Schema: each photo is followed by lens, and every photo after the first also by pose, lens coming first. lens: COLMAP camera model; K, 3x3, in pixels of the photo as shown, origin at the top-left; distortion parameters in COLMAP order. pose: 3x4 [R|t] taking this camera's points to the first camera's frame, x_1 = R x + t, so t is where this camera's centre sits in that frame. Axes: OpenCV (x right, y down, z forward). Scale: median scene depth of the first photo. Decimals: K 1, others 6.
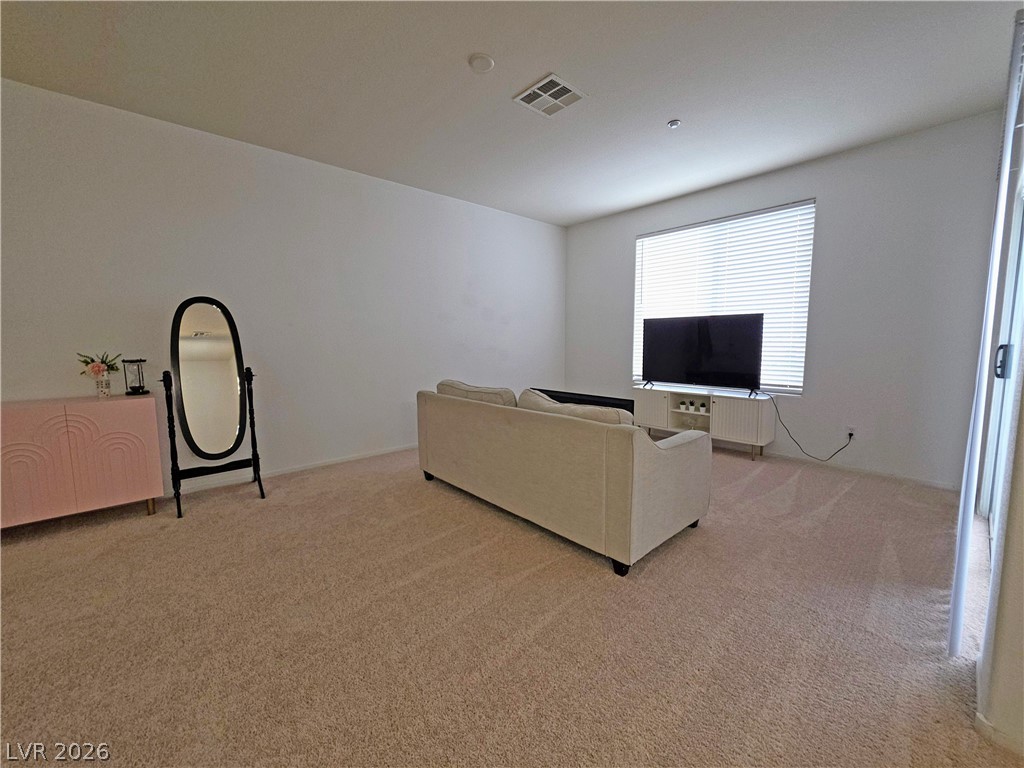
lens RADIAL K [[406.8, 0, 516.0], [0, 406.8, 382.6], [0, 0, 1]] dist [0.005275, -0.000354]
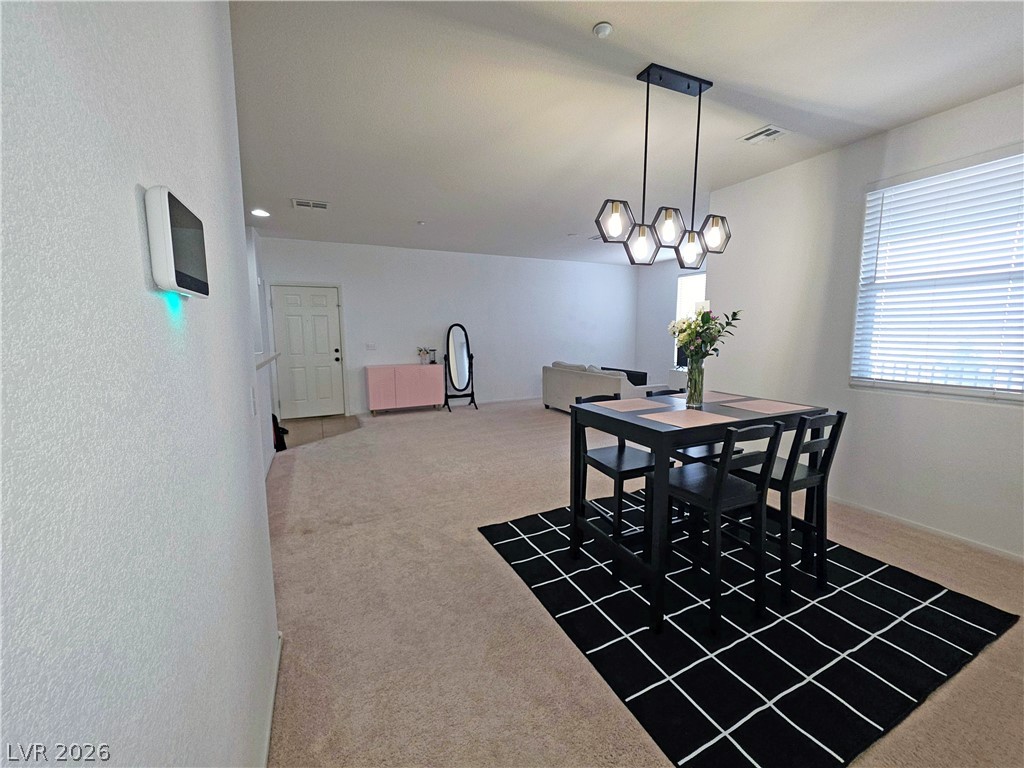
lens RADIAL K [[406.8, 0, 510.7], [0, 406.8, 382.1], [0, 0, 1]] dist [0.005275, -0.000354]
pose [[0.956920, 0.038017, -0.287851, 0.233803], [-0.031128, 0.999110, 0.028477, 0.055180], [0.288677, -0.018290, 0.957252, -1.204529]]
